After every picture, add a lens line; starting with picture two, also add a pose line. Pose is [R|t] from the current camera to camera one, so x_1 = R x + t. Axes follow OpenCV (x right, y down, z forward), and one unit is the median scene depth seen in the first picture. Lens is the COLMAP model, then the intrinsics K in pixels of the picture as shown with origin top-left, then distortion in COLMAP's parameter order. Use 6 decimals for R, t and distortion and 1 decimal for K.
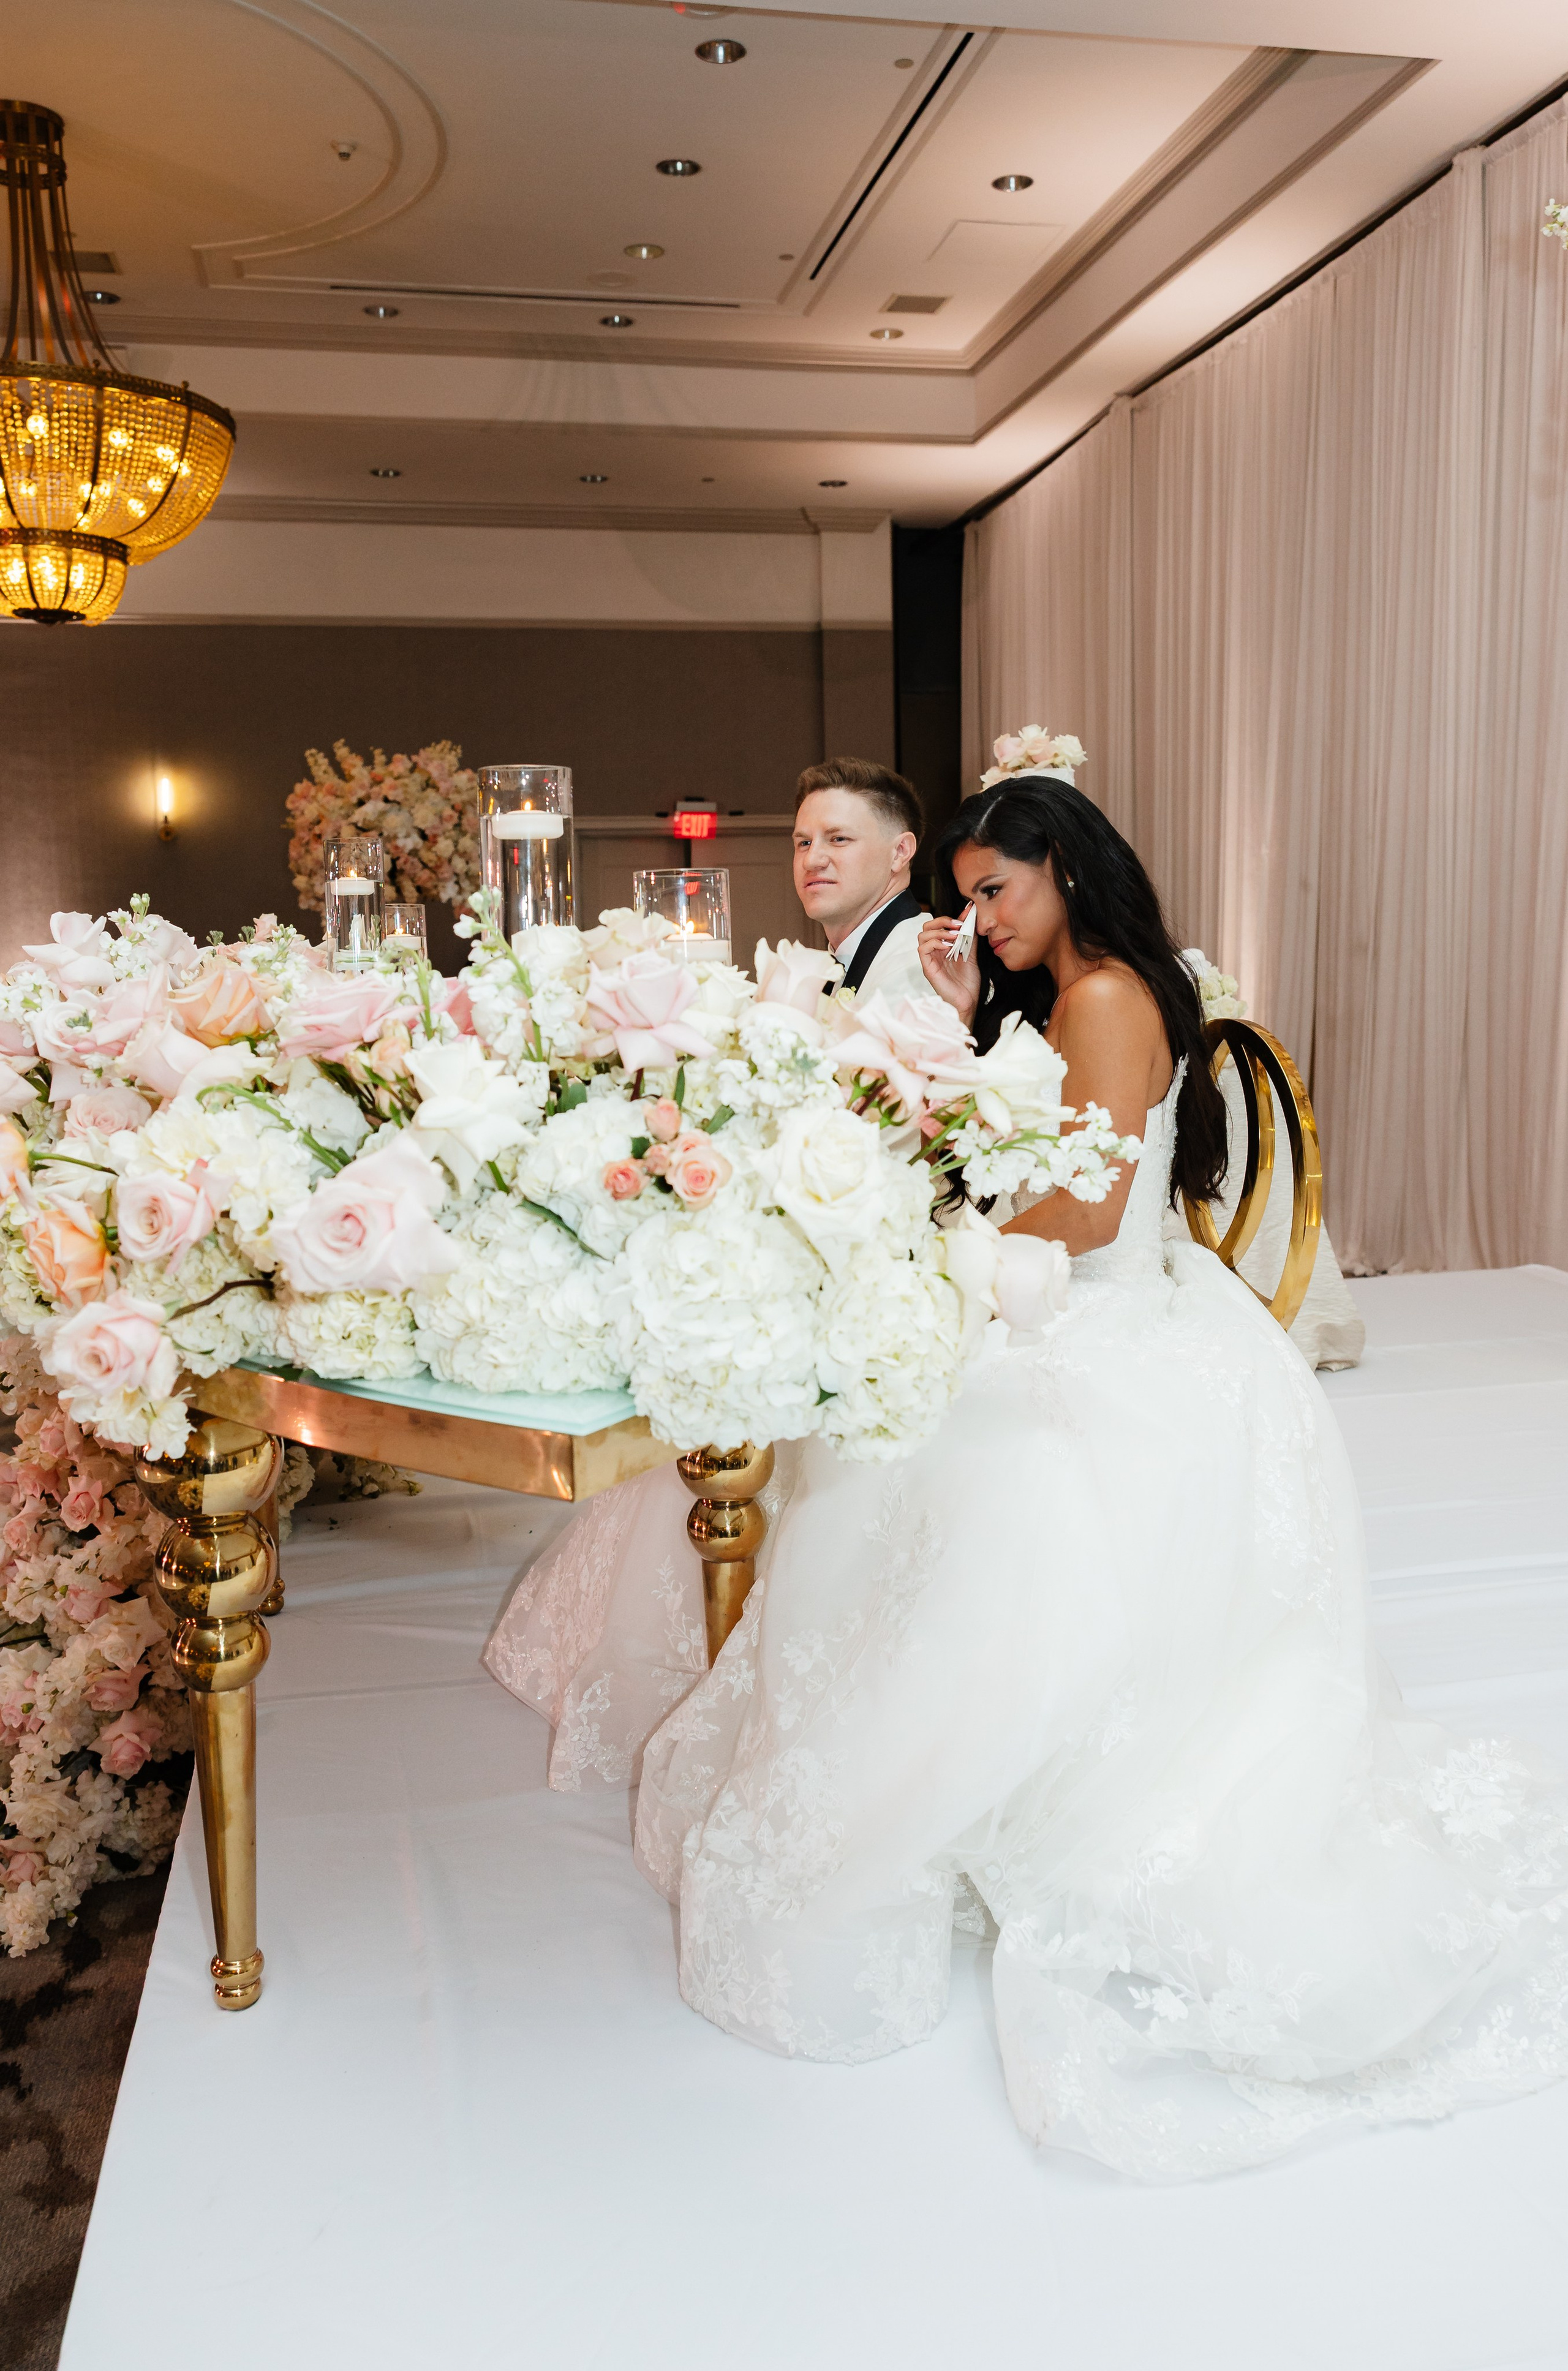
lens RADIAL K [[1985.2, 0, 792.8], [0, 1985.2, 1180.2], [0, 0, 1]] dist [0.009188, -0.004348]
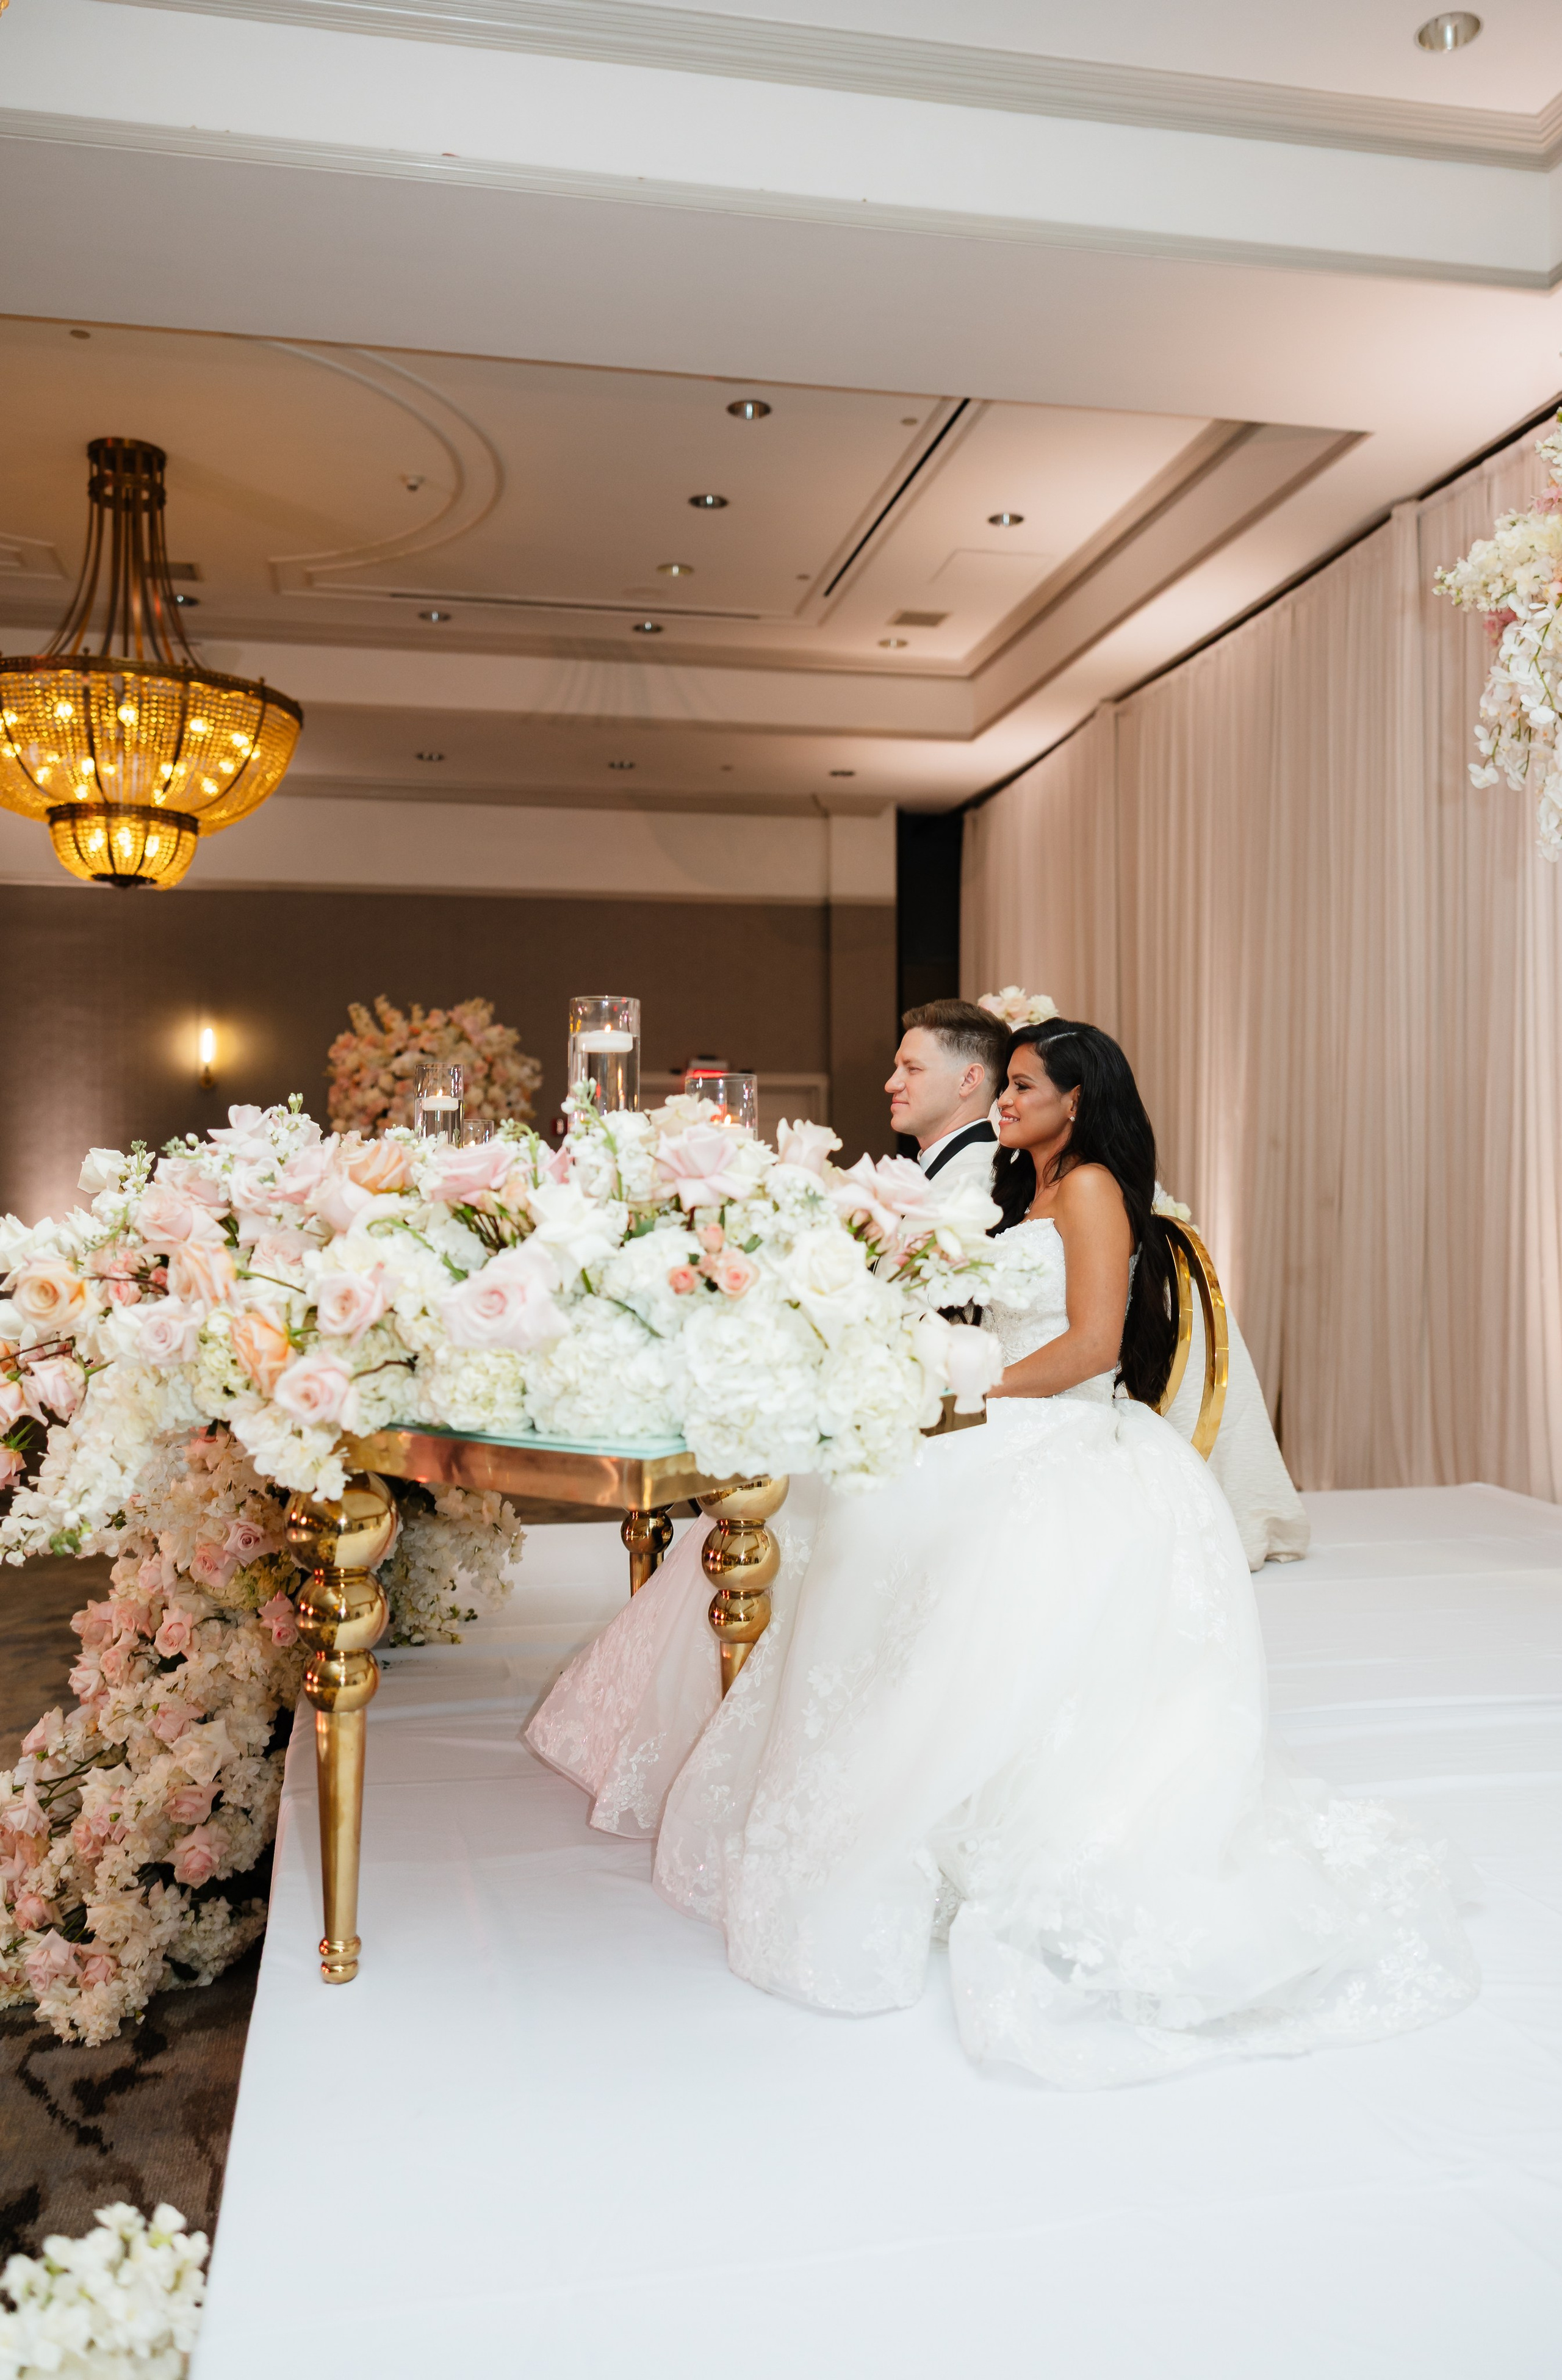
lens RADIAL K [[1992.5, 0, 789.8], [0, 1992.5, 1184.7], [0, 0, 1]] dist [0.009188, -0.004348]
pose [[0.999844, 0.017313, -0.003625, -0.002255], [-0.017638, 0.991357, -0.129998, 0.048336], [0.001343, 0.130041, 0.991508, -0.171096]]
